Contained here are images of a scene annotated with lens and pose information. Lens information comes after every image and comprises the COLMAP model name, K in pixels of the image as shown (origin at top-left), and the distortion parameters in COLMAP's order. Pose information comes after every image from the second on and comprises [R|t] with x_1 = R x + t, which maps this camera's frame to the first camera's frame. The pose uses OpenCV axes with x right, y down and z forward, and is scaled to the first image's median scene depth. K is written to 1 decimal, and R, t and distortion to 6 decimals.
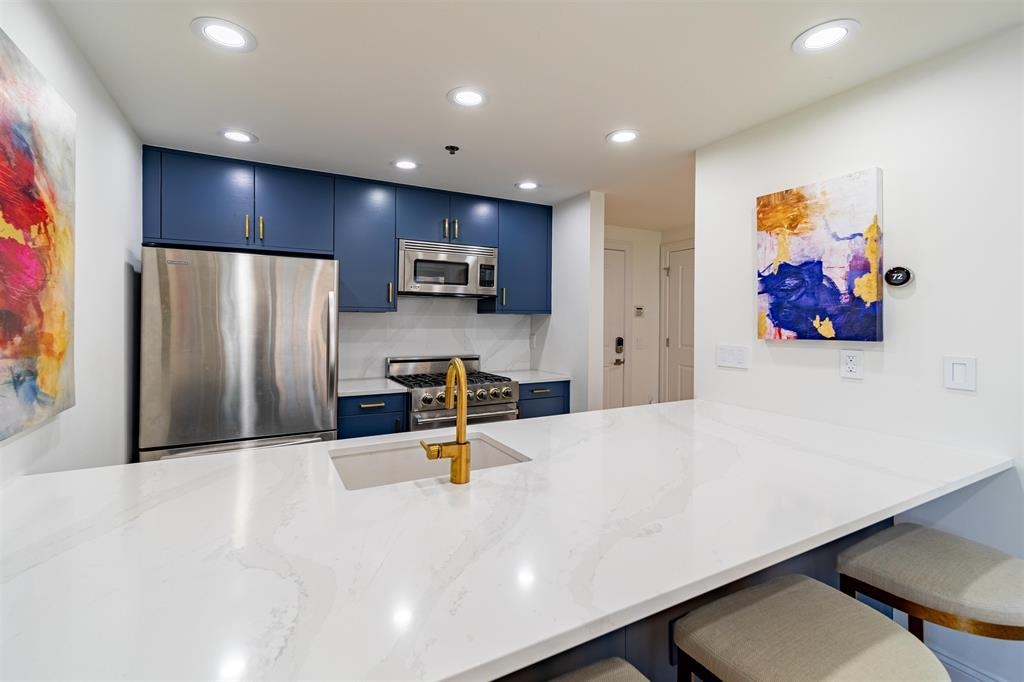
lens RADIAL K [[407.1, 0, 511.1], [0, 407.1, 319.6], [0, 0, 1]] dist [0.000059, -0.000376]
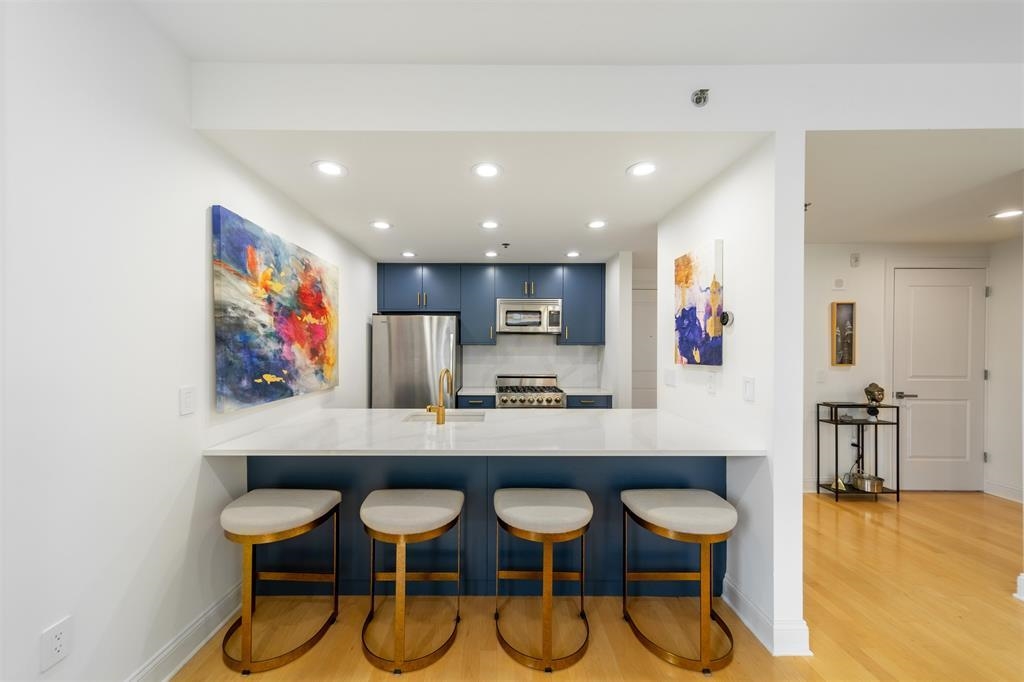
lens RADIAL K [[378.5, 0, 510.9], [0, 378.5, 349.1], [0, 0, 1]] dist [-0.000117, -0.000061]
pose [[0.868756, -0.004162, -0.495224, 0.796637], [0.004977, 0.999988, 0.000327, -0.005311], [0.495216, -0.002749, 0.868765, -0.391659]]
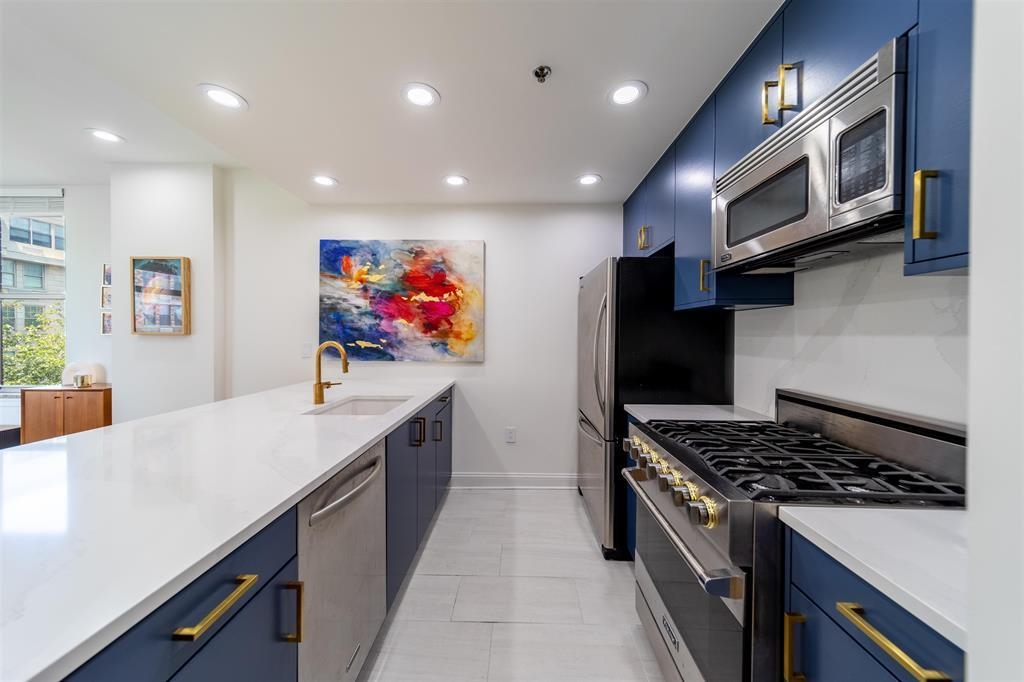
lens RADIAL K [[426.1, 0, 512.0], [0, 426.1, 341.0], [0, 0, 1]] dist [-0.000230, -0.000122]
pose [[-0.553984, 0.001272, -0.832527, 0.759740], [-0.006195, 0.999965, 0.005650, 0.060412], [0.832505, 0.008288, -0.553956, 2.075759]]
